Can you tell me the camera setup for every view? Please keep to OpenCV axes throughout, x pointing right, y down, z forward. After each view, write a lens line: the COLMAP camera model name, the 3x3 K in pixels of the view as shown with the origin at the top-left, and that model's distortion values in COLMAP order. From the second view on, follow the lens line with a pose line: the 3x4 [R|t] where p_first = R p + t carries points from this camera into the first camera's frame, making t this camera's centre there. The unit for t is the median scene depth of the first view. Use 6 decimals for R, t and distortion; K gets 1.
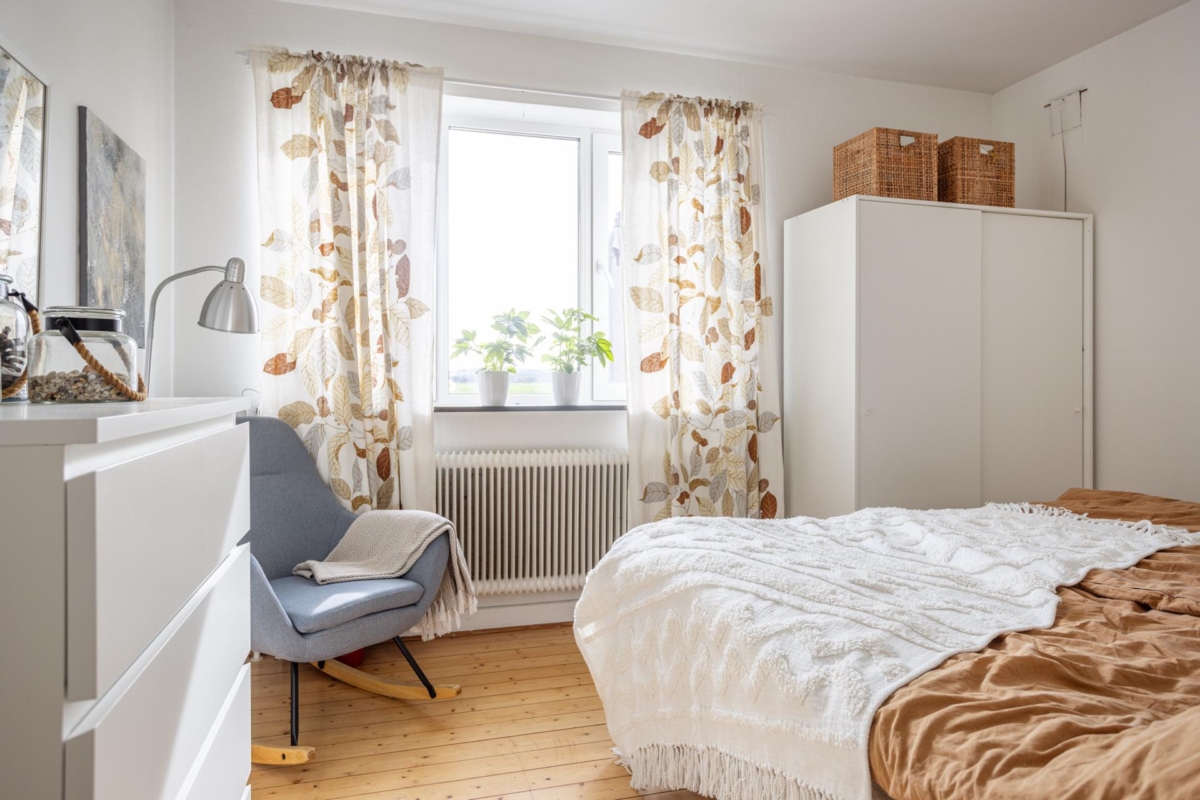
lens RADIAL K [[790.9, 0, 603.2], [0, 790.9, 381.1], [0, 0, 1]] dist [-0.022118, -0.000404]
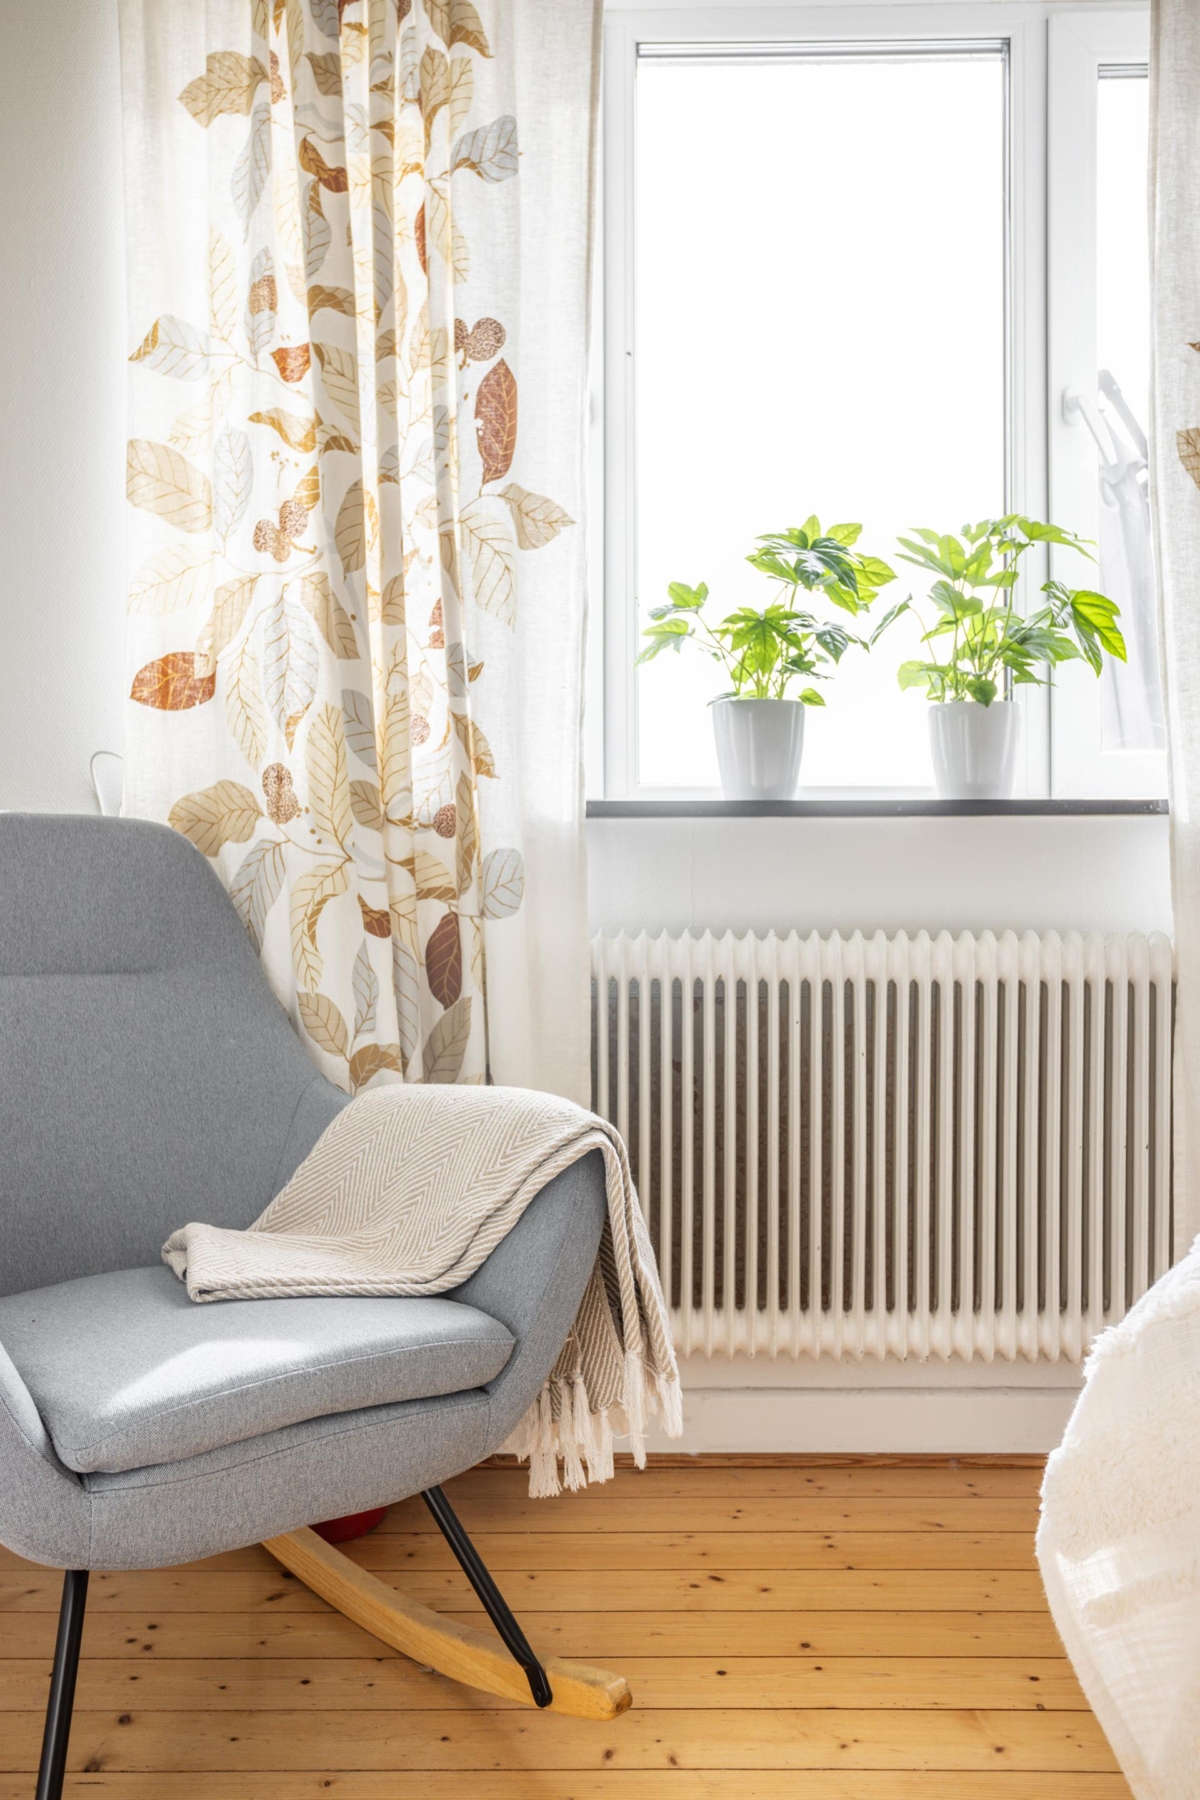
lens RADIAL K [[1366.0, 0, 600.0], [0, 1366.0, 900.0], [0, 0, 1]] dist [-0.013947, 0.001764]
pose [[0.960981, -0.004015, -0.276586, -0.043878], [-0.001092, 0.999832, -0.018310, 0.091402], [0.276613, 0.017898, 0.960815, 0.442256]]
